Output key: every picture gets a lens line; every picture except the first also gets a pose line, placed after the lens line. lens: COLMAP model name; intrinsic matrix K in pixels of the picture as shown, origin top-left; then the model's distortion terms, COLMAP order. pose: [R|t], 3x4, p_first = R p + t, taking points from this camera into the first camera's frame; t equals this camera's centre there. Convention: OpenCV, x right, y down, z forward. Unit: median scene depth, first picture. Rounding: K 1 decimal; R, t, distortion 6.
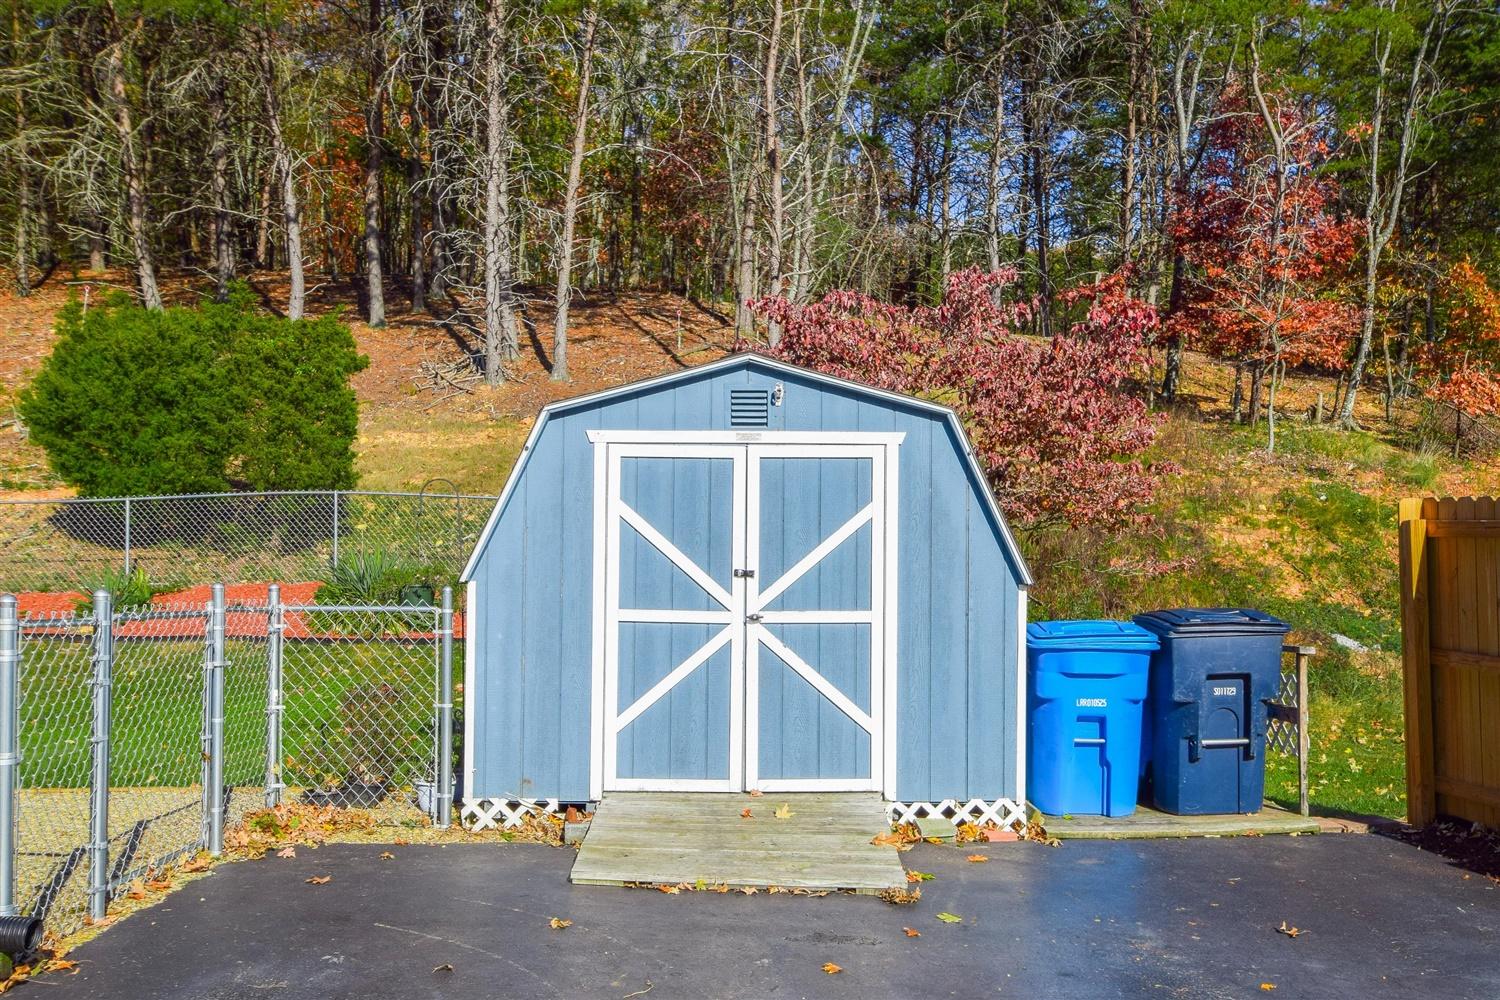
lens RADIAL K [[1363.5, 0, 749.9], [0, 1363.5, 556.9], [0, 0, 1]] dist [0.001860, -0.009455]
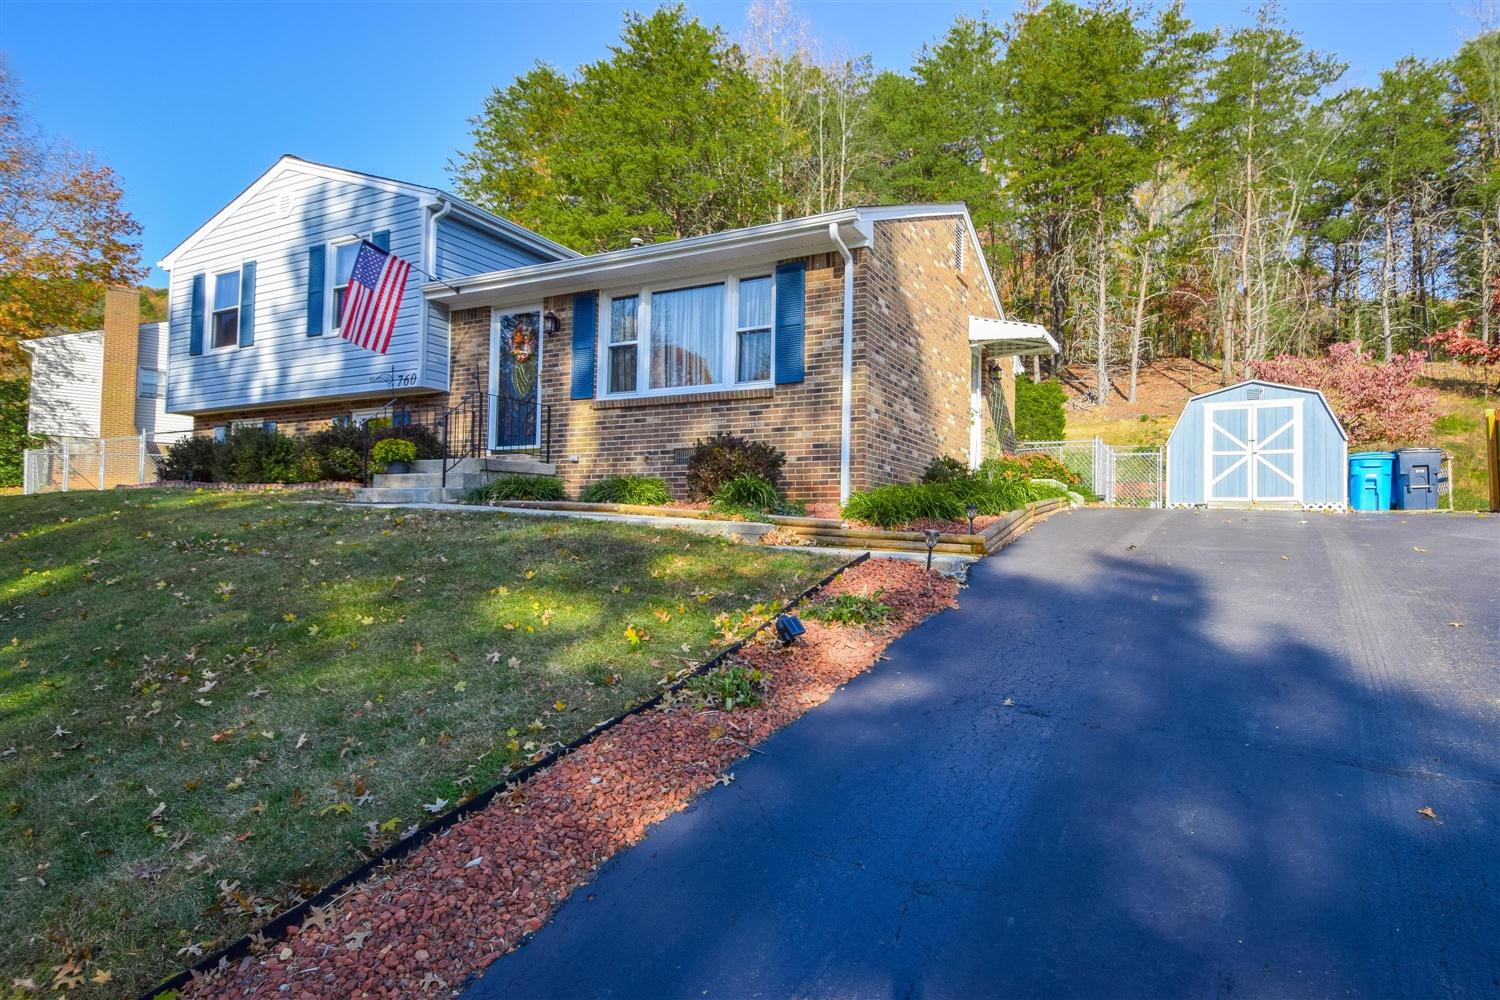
lens RADIAL K [[896.6, 0, 707.7], [0, 896.6, 522.5], [0, 0, 1]] dist [0.004003, -0.027345]
pose [[0.872870, -0.005520, -0.487922, -0.105188], [-0.005210, 0.999774, -0.020631, 0.278908], [0.487925, 0.020550, 0.872643, -1.716891]]
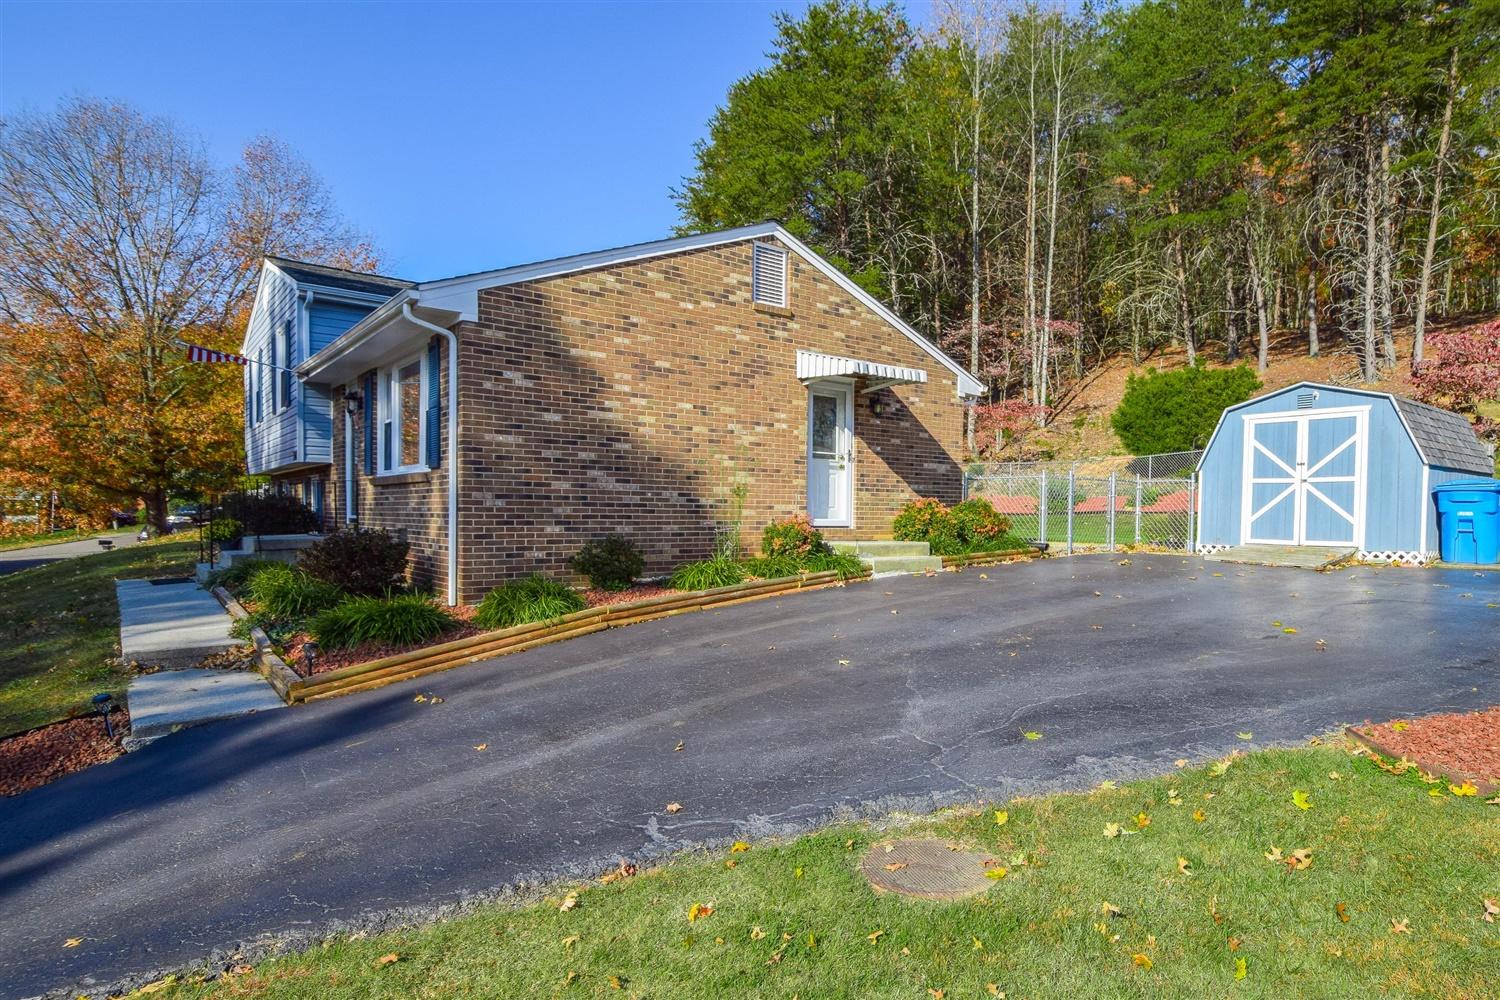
lens RADIAL K [[861.8, 0, 826.4], [0, 861.8, 522.2], [0, 0, 1]] dist [-0.003861, -0.000939]
pose [[0.632157, 0.007031, -0.774808, 0.703514], [0.007118, 0.999864, 0.014881, 0.093134], [0.774807, -0.014922, 0.632021, -0.772751]]
